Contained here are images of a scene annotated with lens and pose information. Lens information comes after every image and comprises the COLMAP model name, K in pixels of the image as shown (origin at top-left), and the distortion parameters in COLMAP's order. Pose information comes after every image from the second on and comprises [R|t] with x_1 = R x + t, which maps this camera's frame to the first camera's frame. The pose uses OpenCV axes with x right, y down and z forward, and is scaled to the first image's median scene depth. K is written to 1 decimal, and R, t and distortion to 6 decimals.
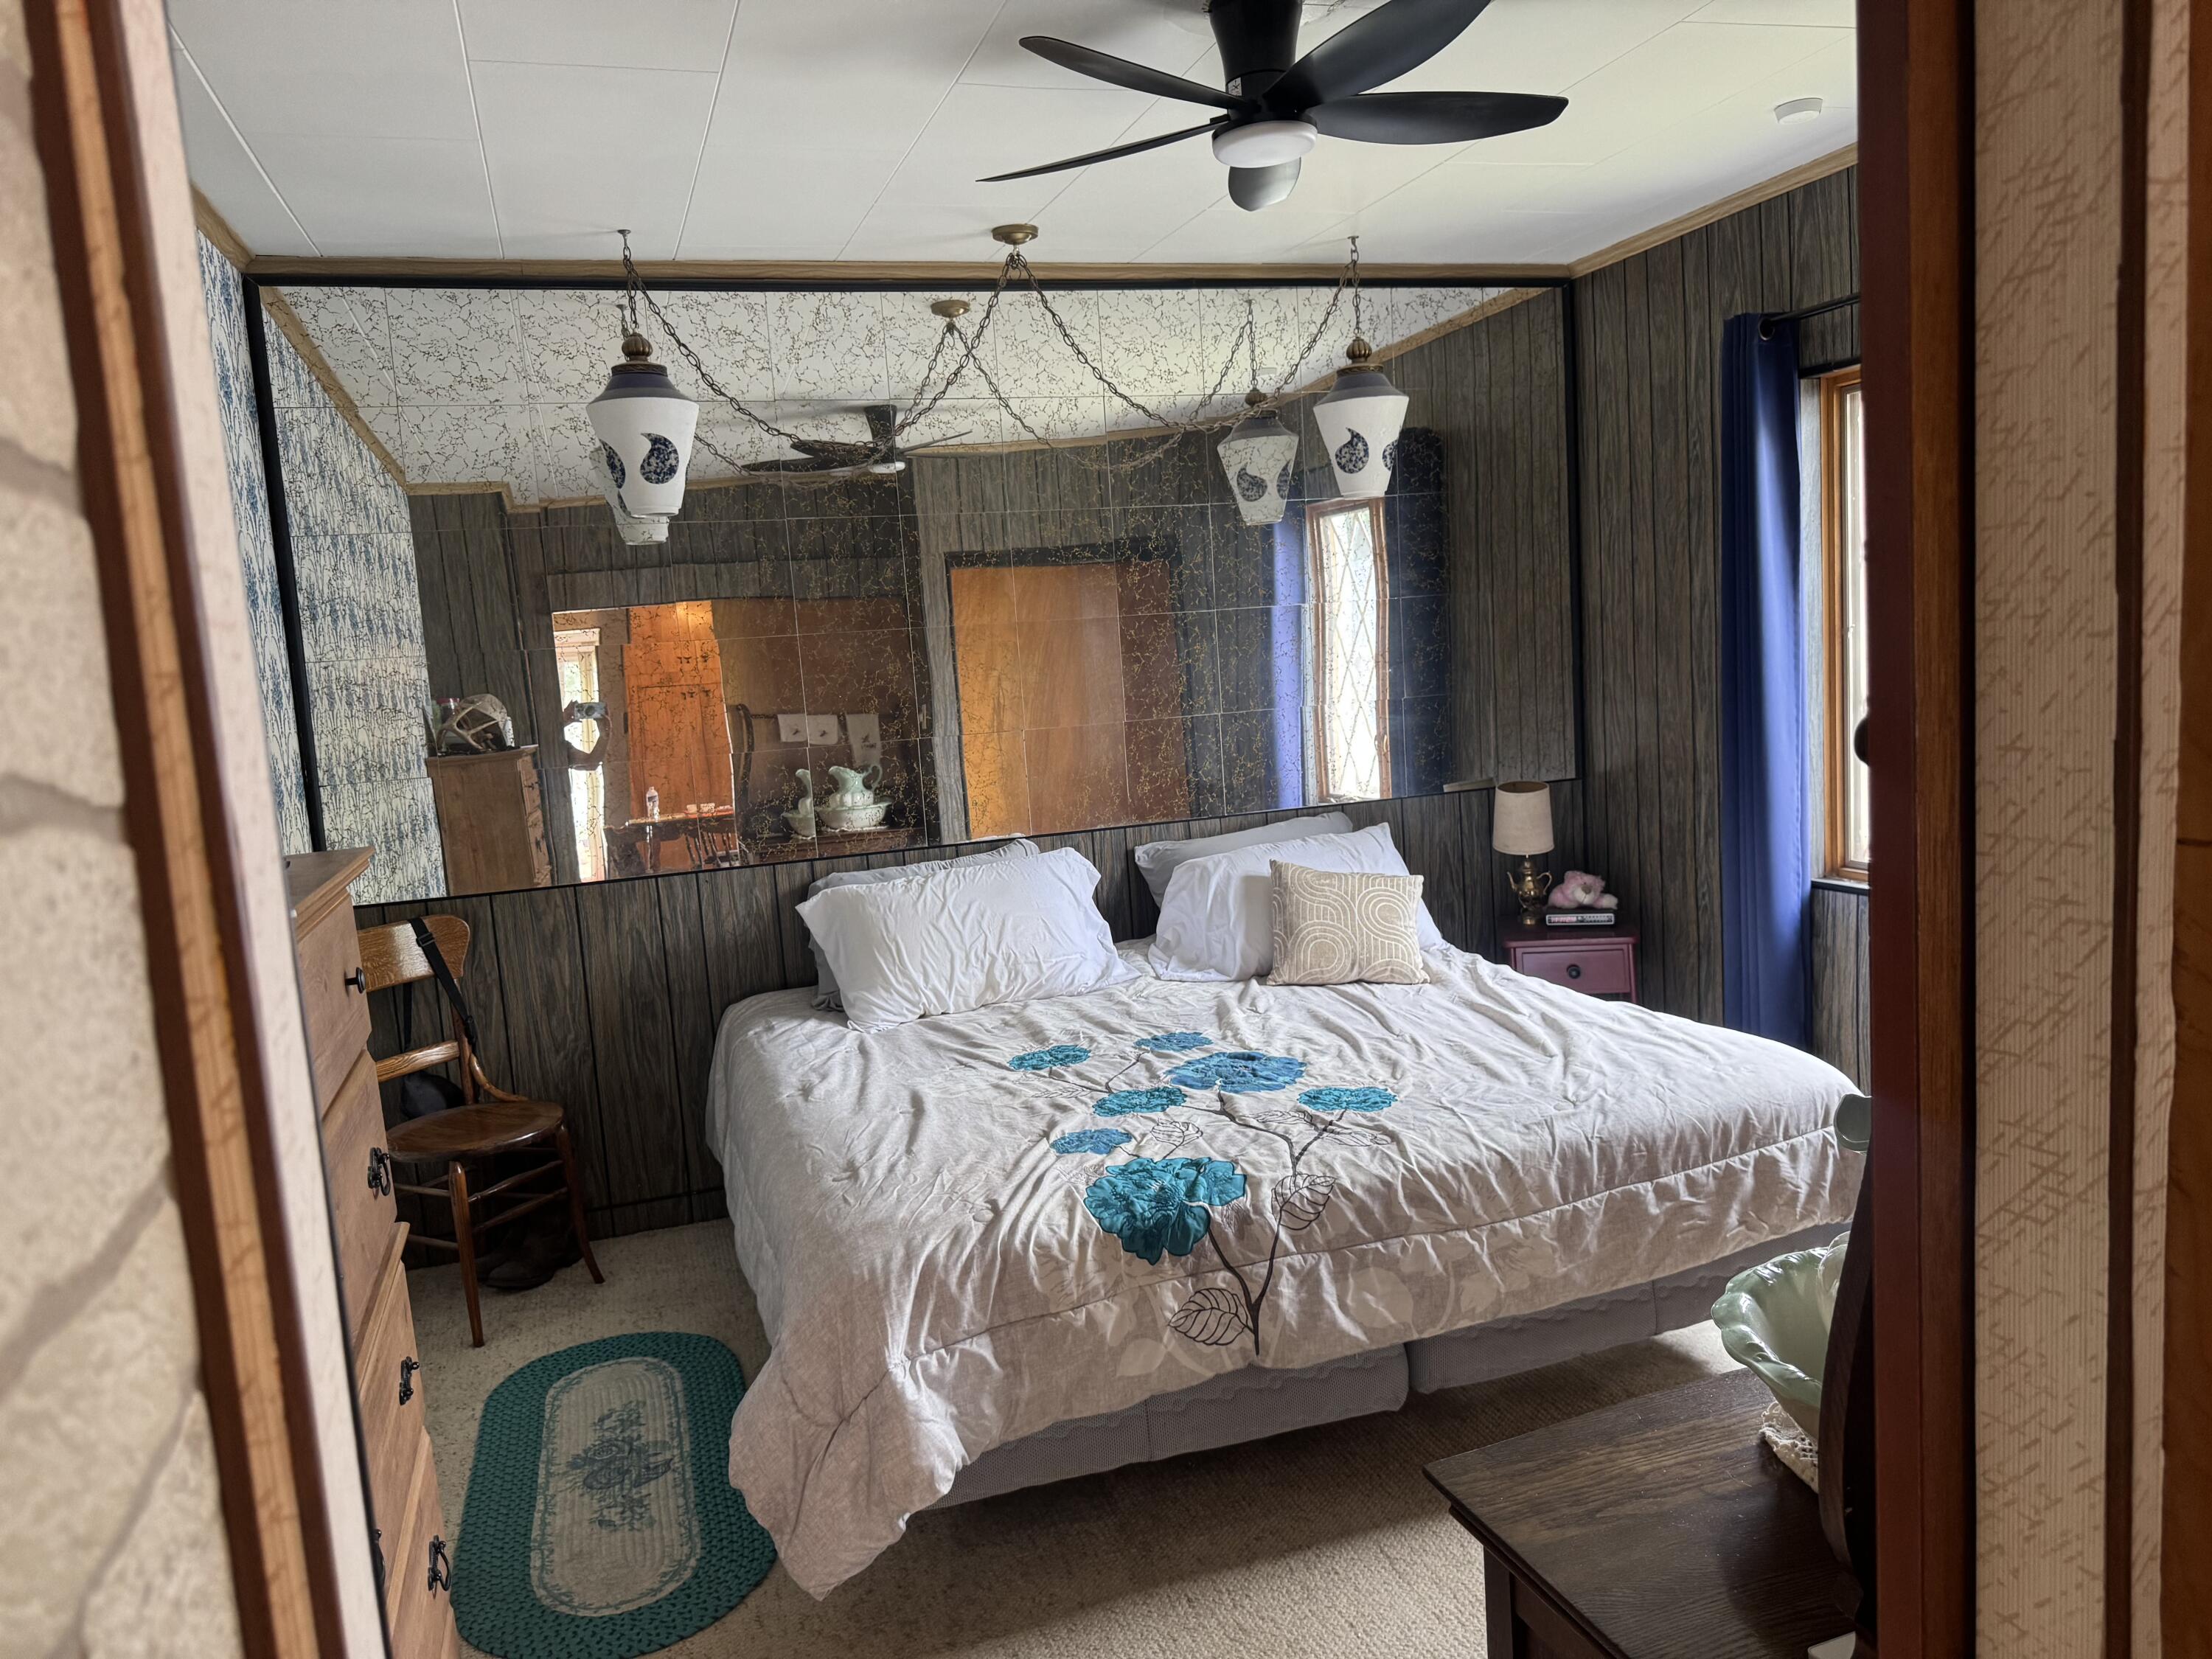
lens RADIAL K [[1569.8, 0, 1104.4], [0, 1569.8, 837.6], [0, 0, 1]] dist [0.129025, -0.221376]
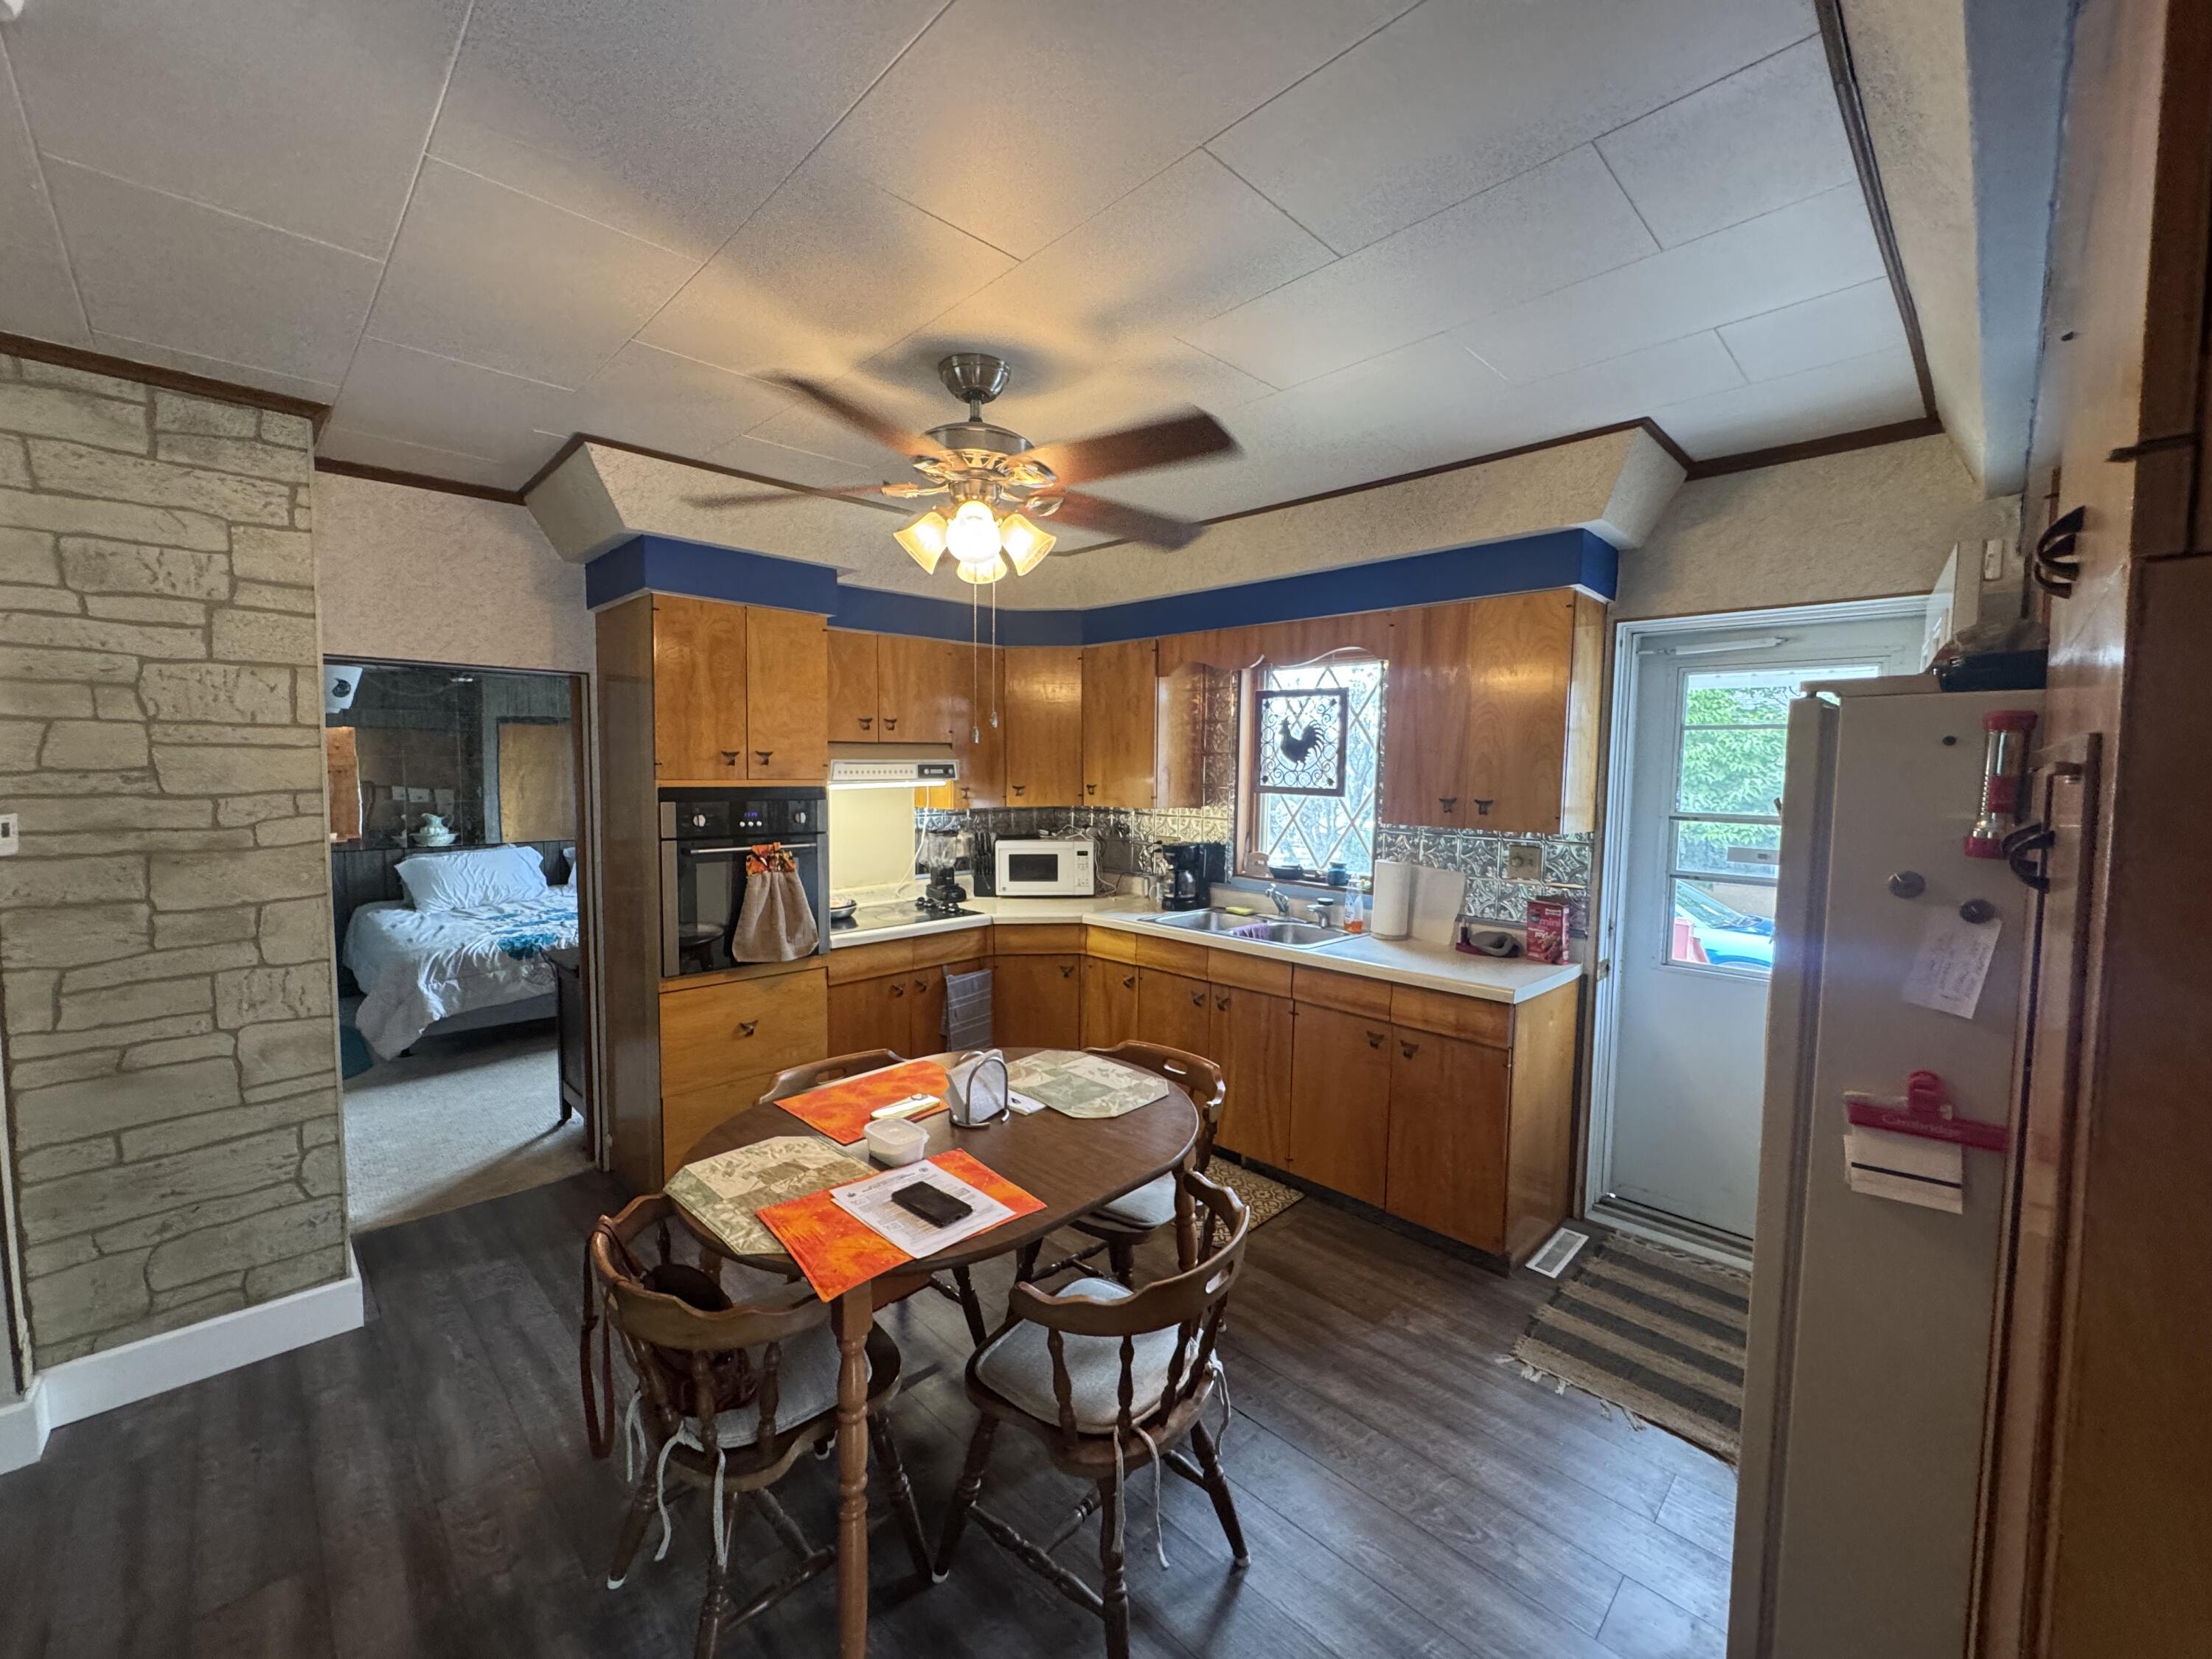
lens RADIAL K [[887.3, 0, 1104.7], [0, 887.3, 827.5], [0, 0, 1]] dist [0.001161, 0.000069]
pose [[0.888883, 0.048210, 0.455590, 0.164858], [-0.021039, 0.997694, -0.064526, 0.052651], [-0.457651, 0.047771, 0.887848, -0.786121]]
